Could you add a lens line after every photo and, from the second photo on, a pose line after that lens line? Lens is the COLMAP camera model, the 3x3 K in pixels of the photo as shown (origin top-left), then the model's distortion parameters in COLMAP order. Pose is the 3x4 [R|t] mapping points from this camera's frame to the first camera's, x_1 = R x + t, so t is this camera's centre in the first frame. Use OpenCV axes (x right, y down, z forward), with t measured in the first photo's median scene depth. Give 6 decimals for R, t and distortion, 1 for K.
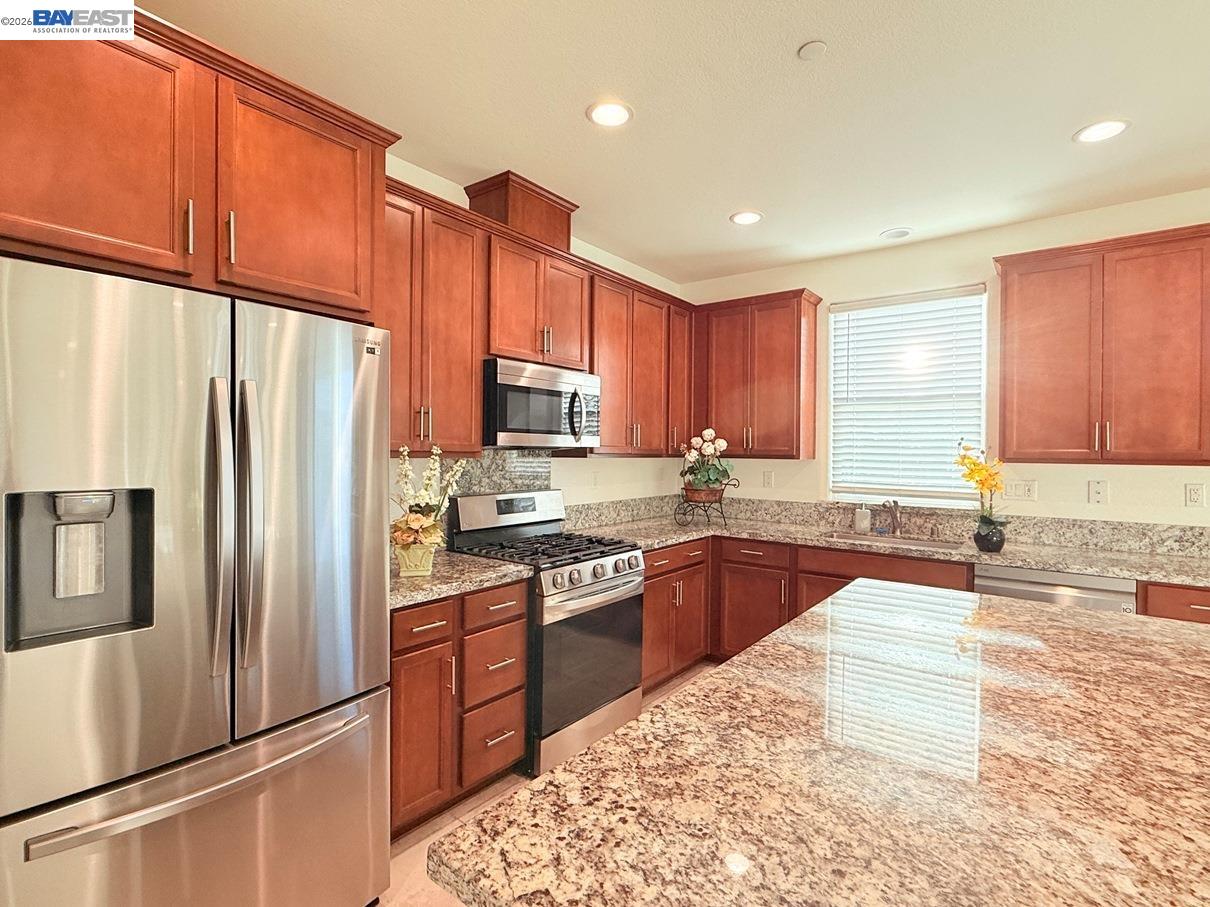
lens RADIAL K [[590.5, 0, 604.2], [0, 590.5, 455.1], [0, 0, 1]] dist [0.001508, -0.000049]
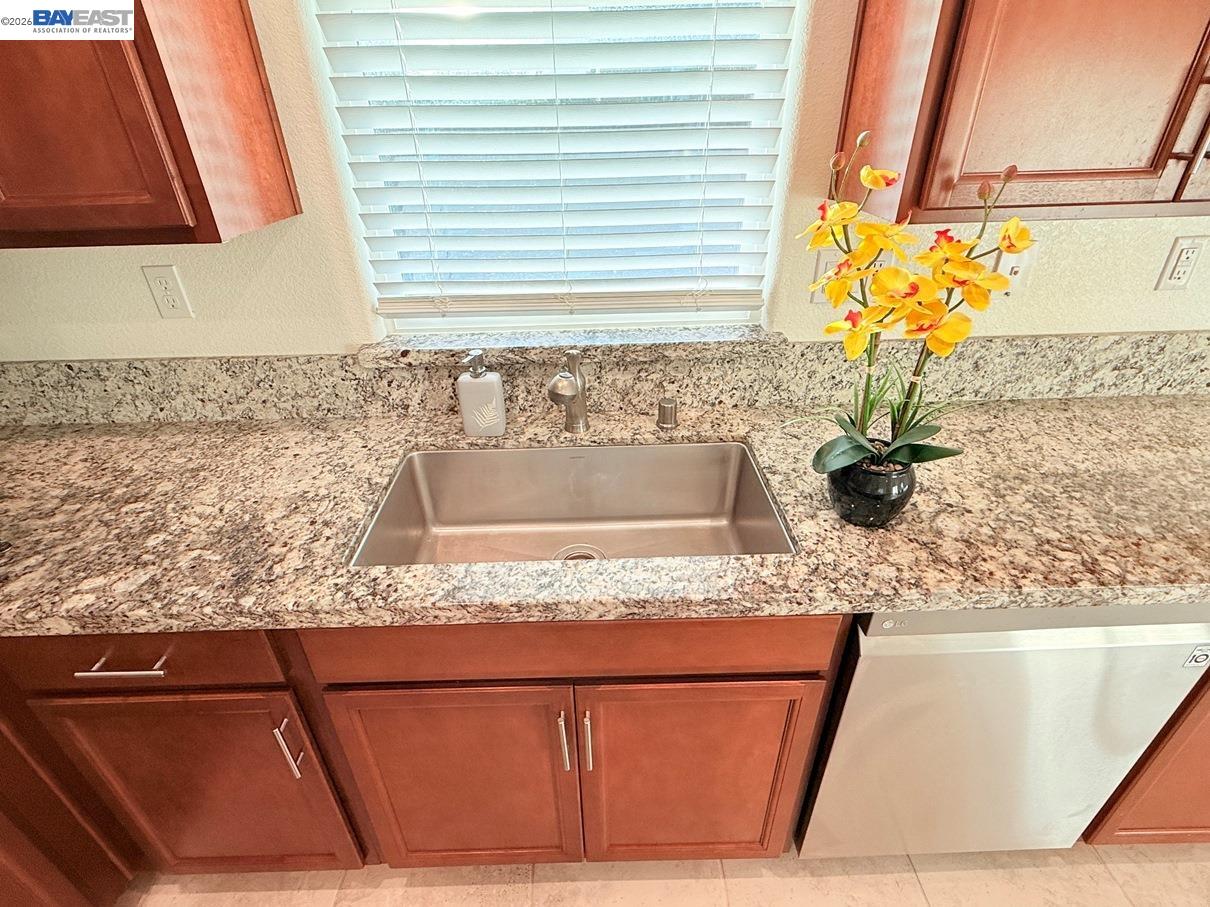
lens RADIAL K [[590.5, 0, 607.5], [0, 590.5, 459.2], [0, 0, 1]] dist [0.001508, -0.000049]
pose [[0.778282, -0.343063, 0.525913, 0.304797], [0.033872, 0.859273, 0.510395, -0.035583], [-0.627000, -0.379418, 0.680377, 0.717720]]
